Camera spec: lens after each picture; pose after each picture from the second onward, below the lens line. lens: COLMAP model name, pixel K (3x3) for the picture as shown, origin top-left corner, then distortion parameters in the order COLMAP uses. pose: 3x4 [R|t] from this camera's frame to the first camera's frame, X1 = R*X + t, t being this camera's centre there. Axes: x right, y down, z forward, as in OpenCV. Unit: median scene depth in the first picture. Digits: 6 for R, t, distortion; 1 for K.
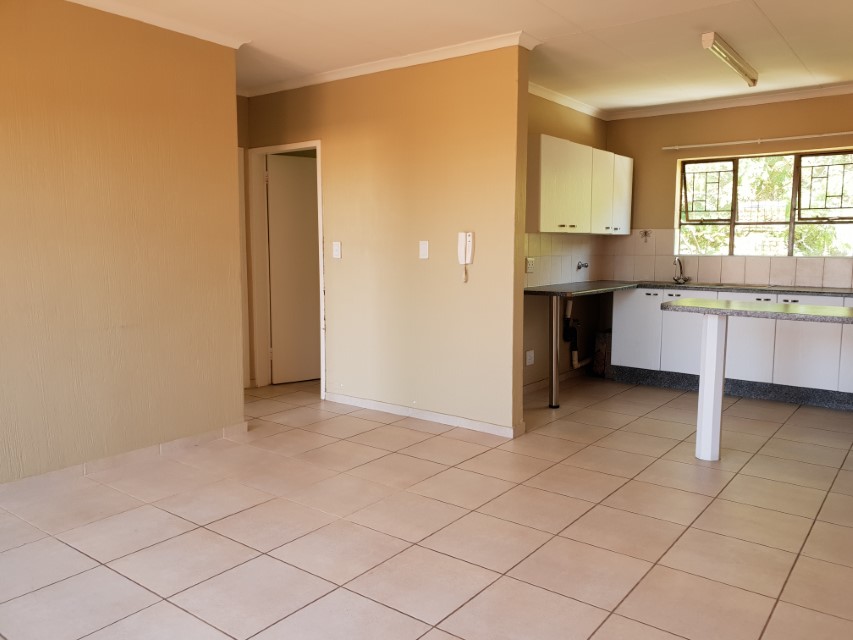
lens RADIAL K [[662.2, 0, 426.5], [0, 662.2, 320.0], [0, 0, 1]] dist [-0.005288, 0.000083]
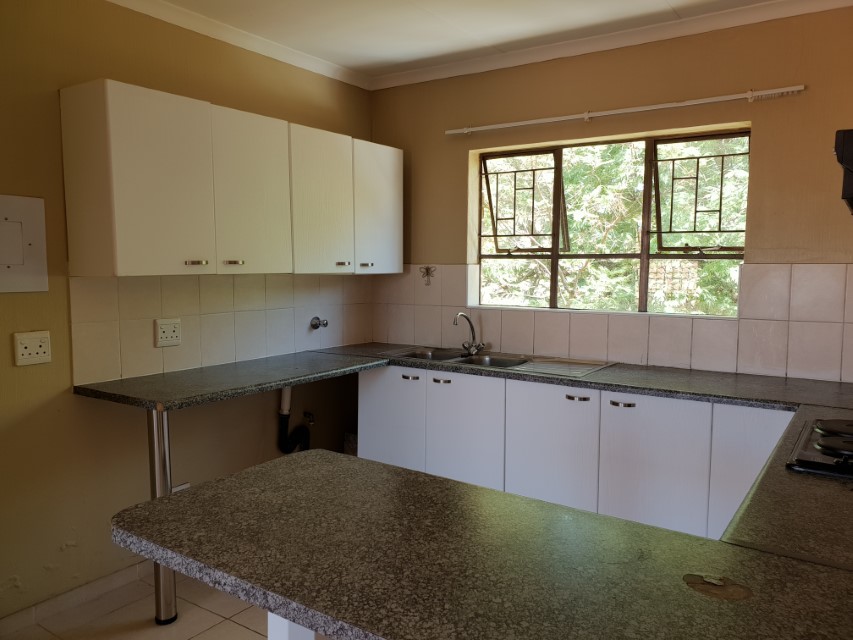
lens RADIAL K [[662.2, 0, 426.5], [0, 662.2, 320.0], [0, 0, 1]] dist [-0.005288, 0.000083]
pose [[0.999096, -0.001252, 0.042503, 0.320929], [0.002616, 0.999483, -0.032035, -0.069008], [-0.042441, 0.032117, 0.998583, 0.408069]]
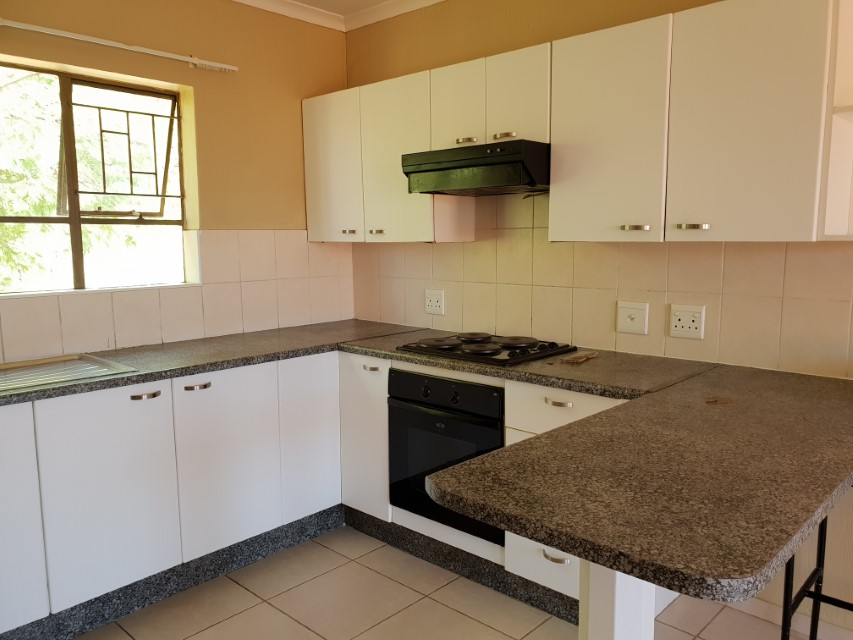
lens RADIAL K [[676.7, 0, 426.5], [0, 676.7, 320.0], [0, 0, 1]] dist [0.040682, -0.000853]
pose [[0.097096, -0.127253, 0.987106, 0.074100], [0.119686, 0.986088, 0.115349, -0.098288], [-0.988052, 0.106943, 0.110975, 0.671500]]
